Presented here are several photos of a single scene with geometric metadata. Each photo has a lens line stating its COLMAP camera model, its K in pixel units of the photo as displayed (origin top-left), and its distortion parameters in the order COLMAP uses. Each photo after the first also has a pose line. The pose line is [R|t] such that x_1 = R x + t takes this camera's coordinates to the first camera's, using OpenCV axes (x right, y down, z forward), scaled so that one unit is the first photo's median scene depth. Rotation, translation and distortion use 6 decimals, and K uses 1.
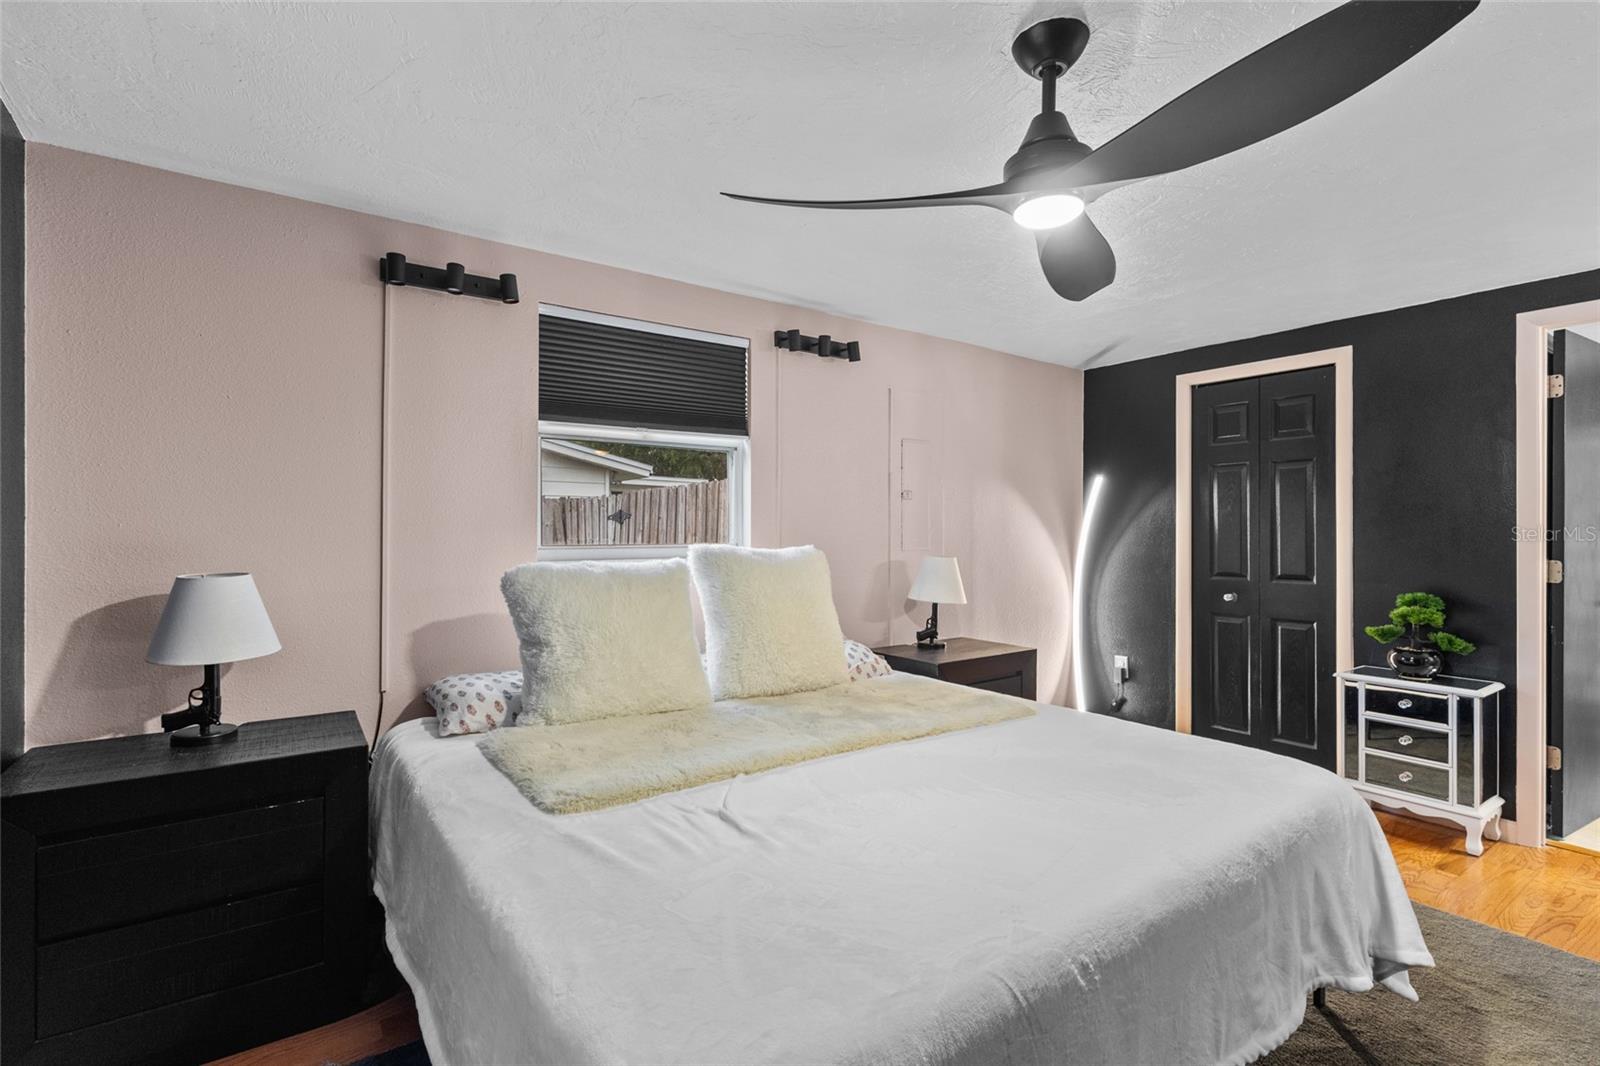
lens RADIAL K [[741.9, 0, 791.8], [0, 741.9, 532.7], [0, 0, 1]] dist [0.002308, 0.002762]
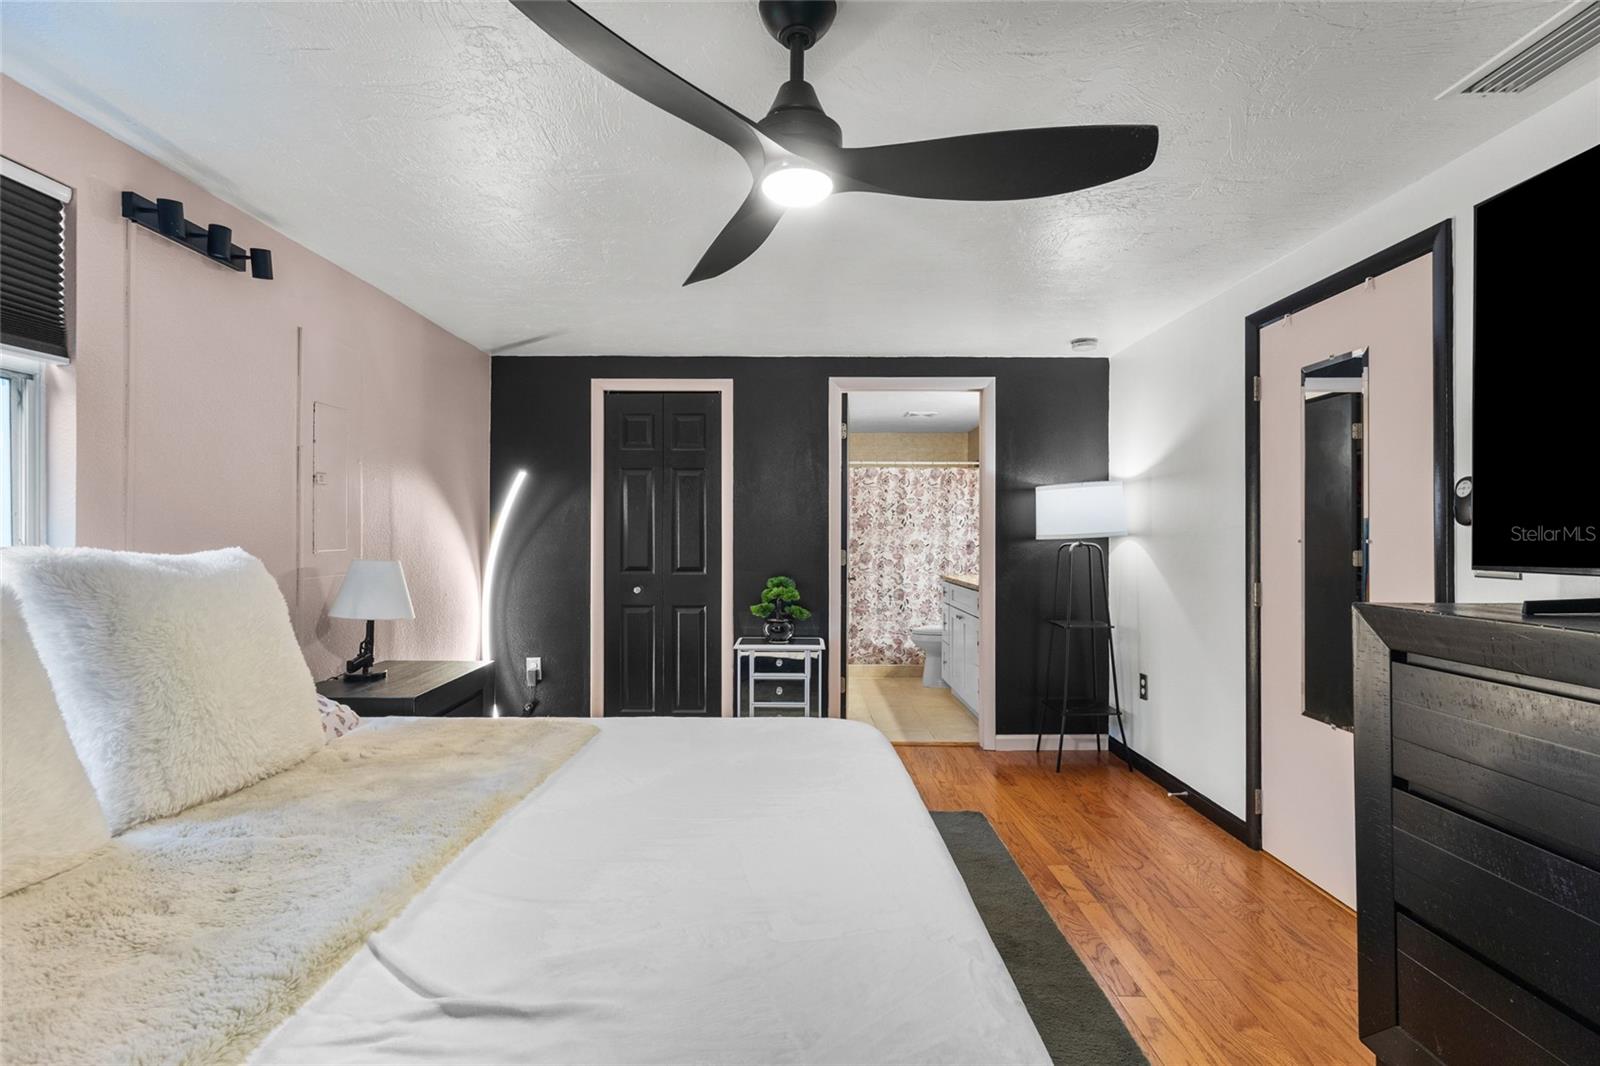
lens RADIAL K [[741.9, 0, 793.6], [0, 741.9, 528.9], [0, 0, 1]] dist [0.002308, 0.002762]
pose [[0.580147, 0.004993, 0.814497, -0.201000], [-0.001437, 0.999986, -0.005107, 0.003107], [-0.814511, 0.001792, 0.580146, 0.214755]]
